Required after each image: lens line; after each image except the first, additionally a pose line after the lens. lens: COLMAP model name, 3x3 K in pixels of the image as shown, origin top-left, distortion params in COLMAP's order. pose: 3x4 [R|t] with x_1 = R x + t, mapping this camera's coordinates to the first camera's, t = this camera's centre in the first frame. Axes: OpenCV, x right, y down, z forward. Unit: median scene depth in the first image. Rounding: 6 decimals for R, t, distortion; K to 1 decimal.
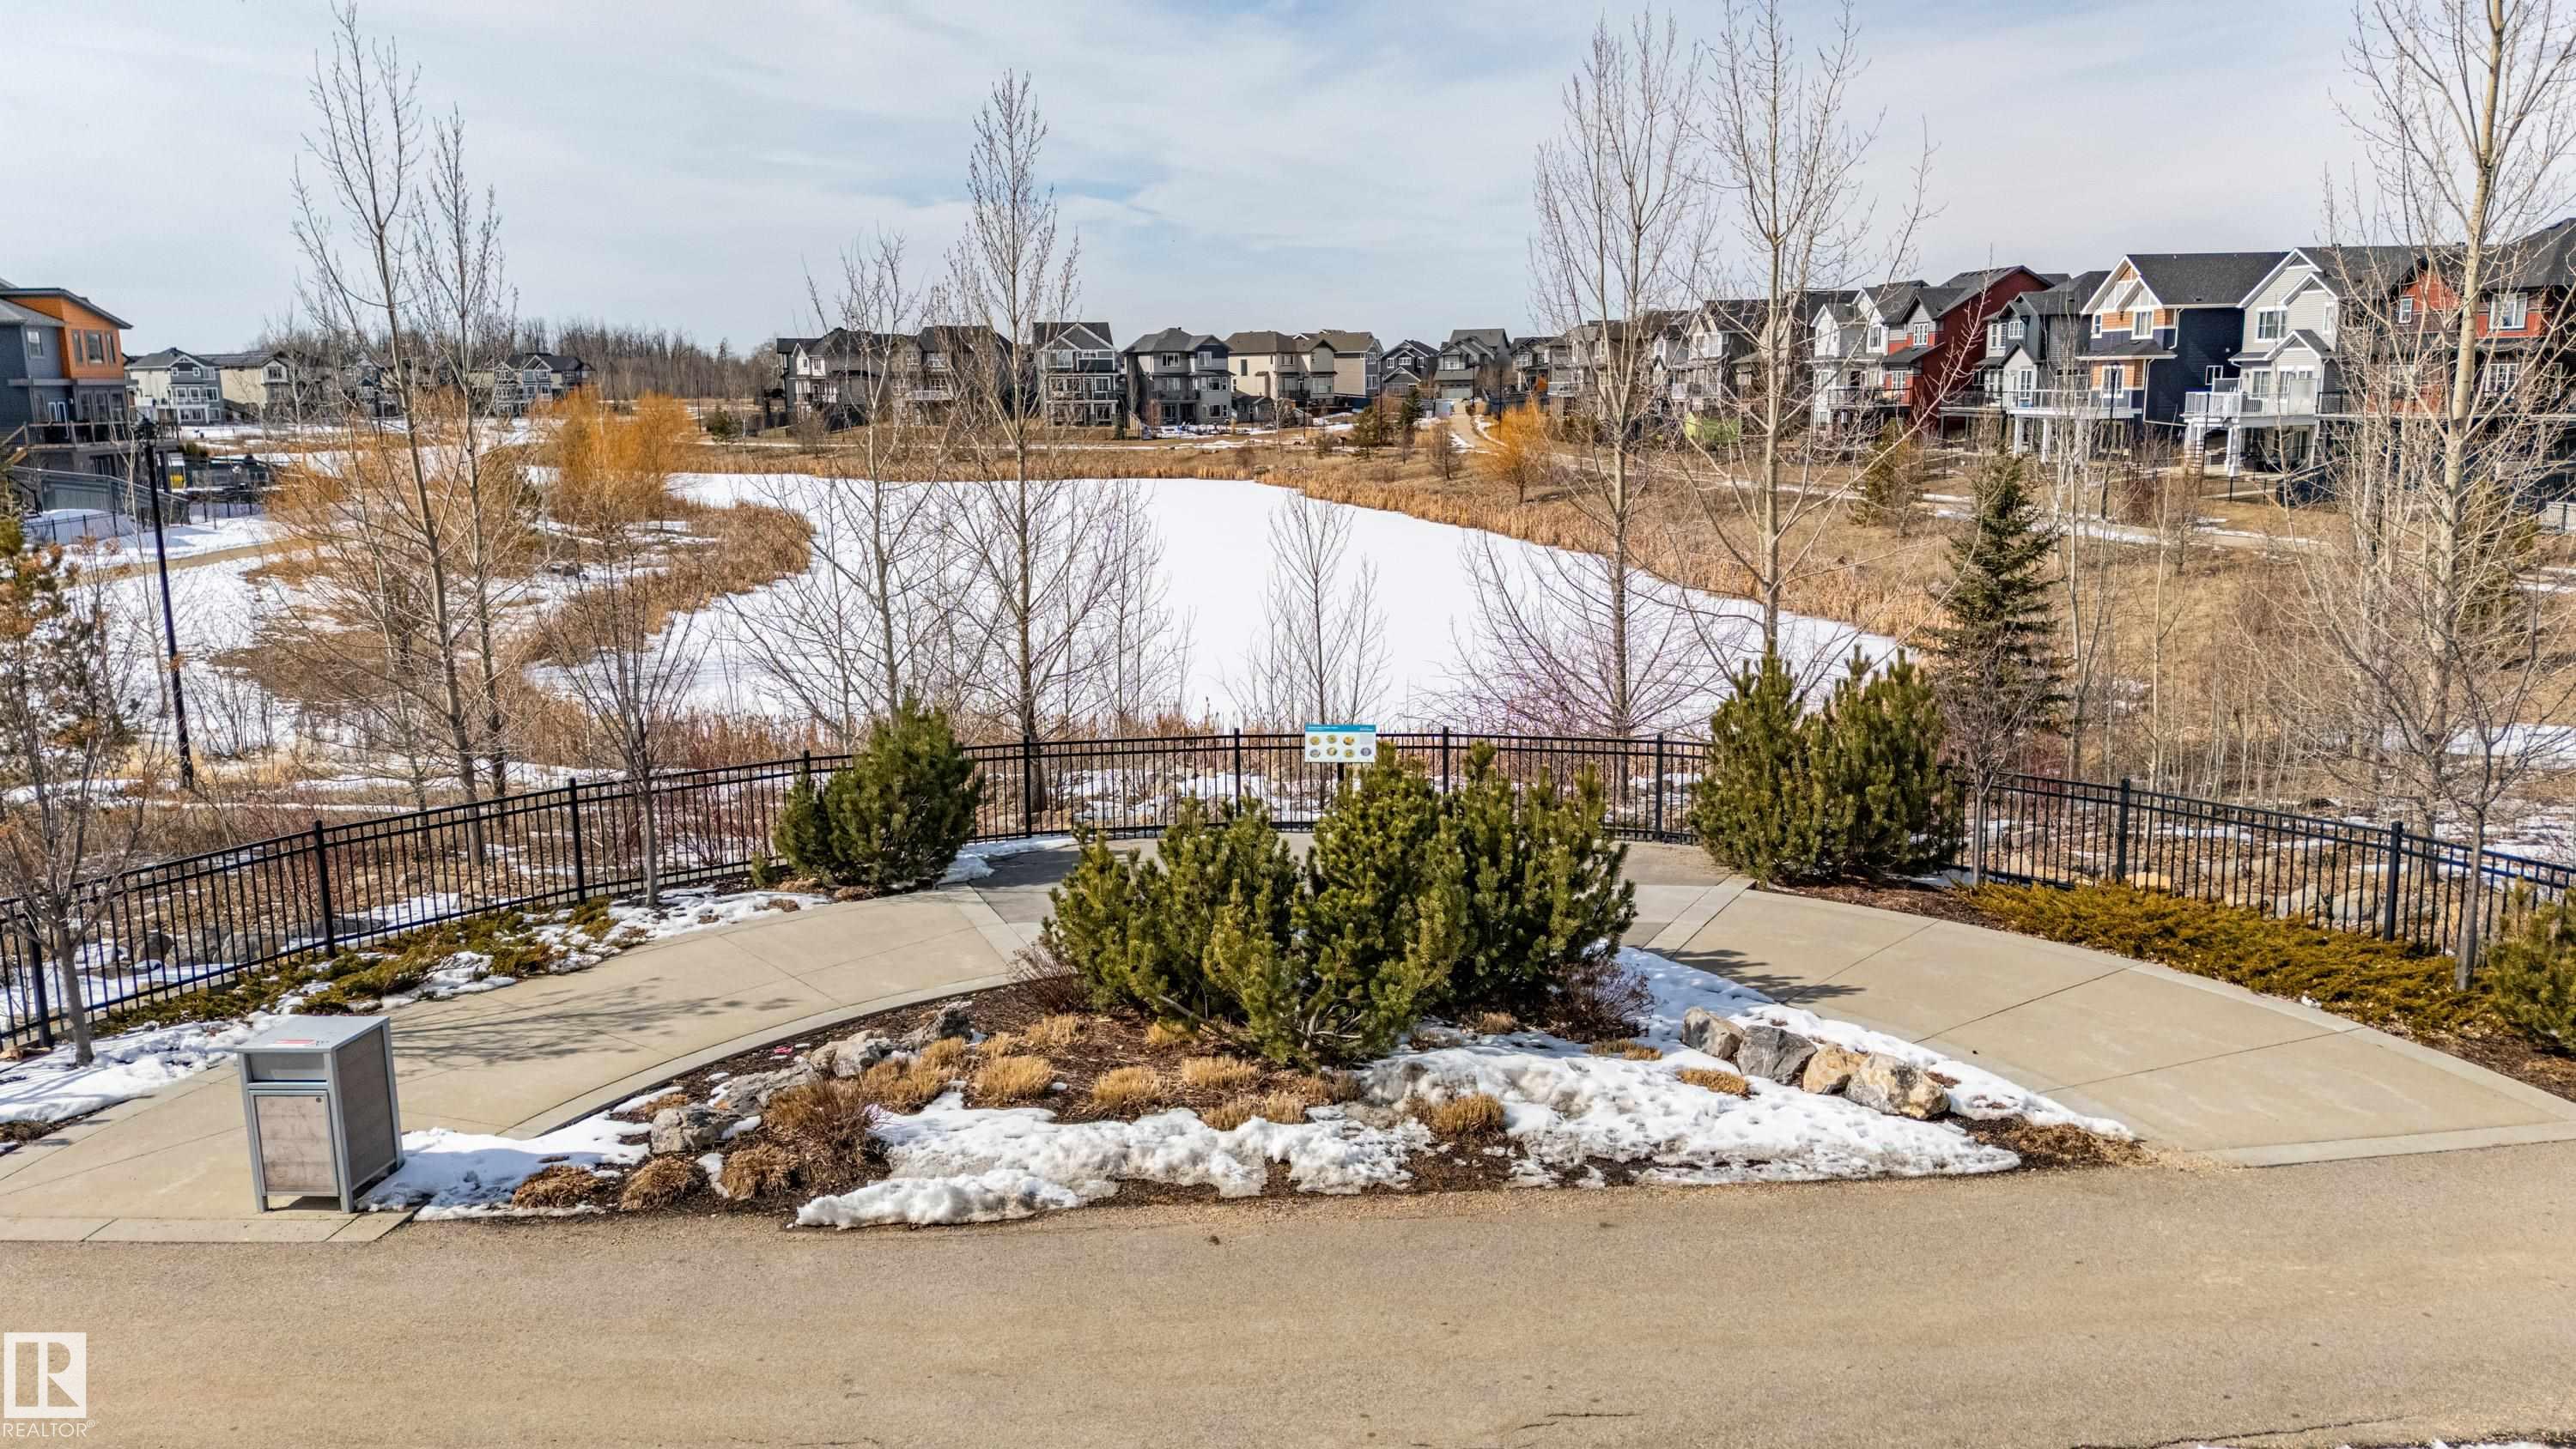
lens RADIAL K [[1872.9, 0, 1302.5], [0, 1872.9, 719.6], [0, 0, 1]] dist [0.092587, -0.089782]
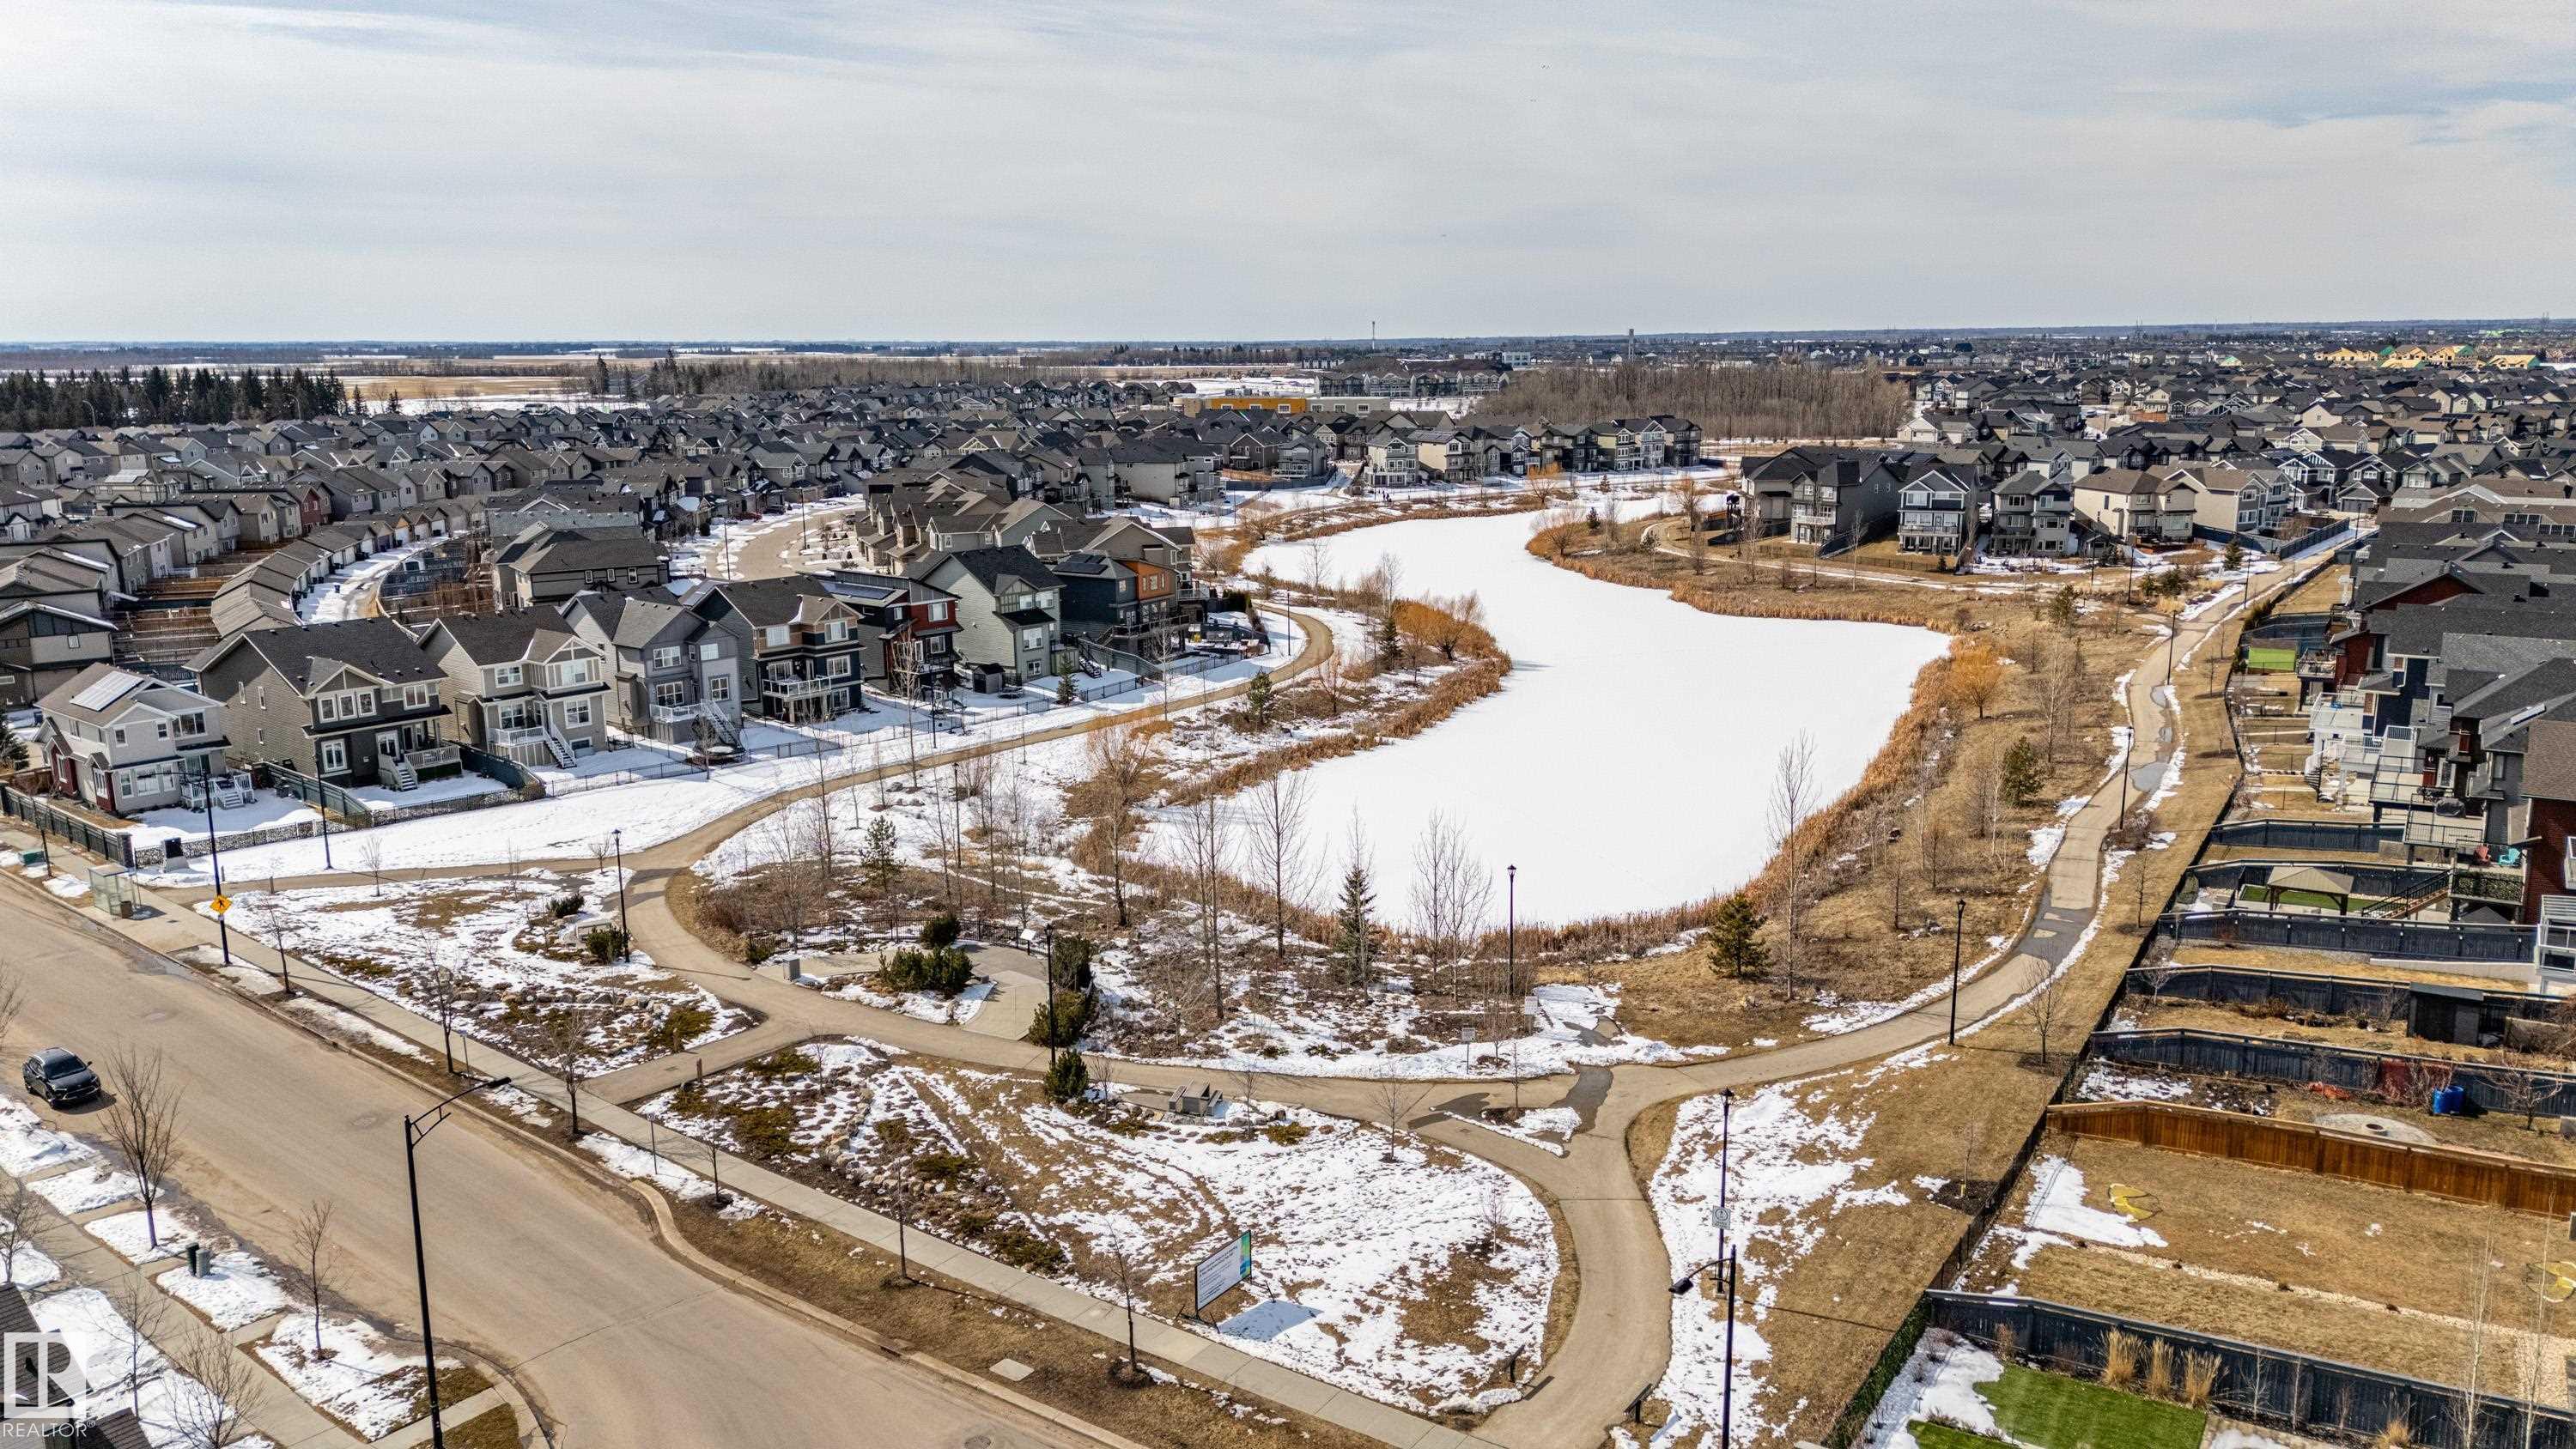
lens RADIAL K [[1872.9, 0, 1302.5], [0, 1872.9, 719.6], [0, 0, 1]] dist [0.092587, -0.089782]
pose [[0.789444, 0.126836, -0.600575, 0.308413], [-0.109714, 0.991819, 0.065247, -0.084221], [0.603938, 0.014383, 0.796902, -0.215565]]
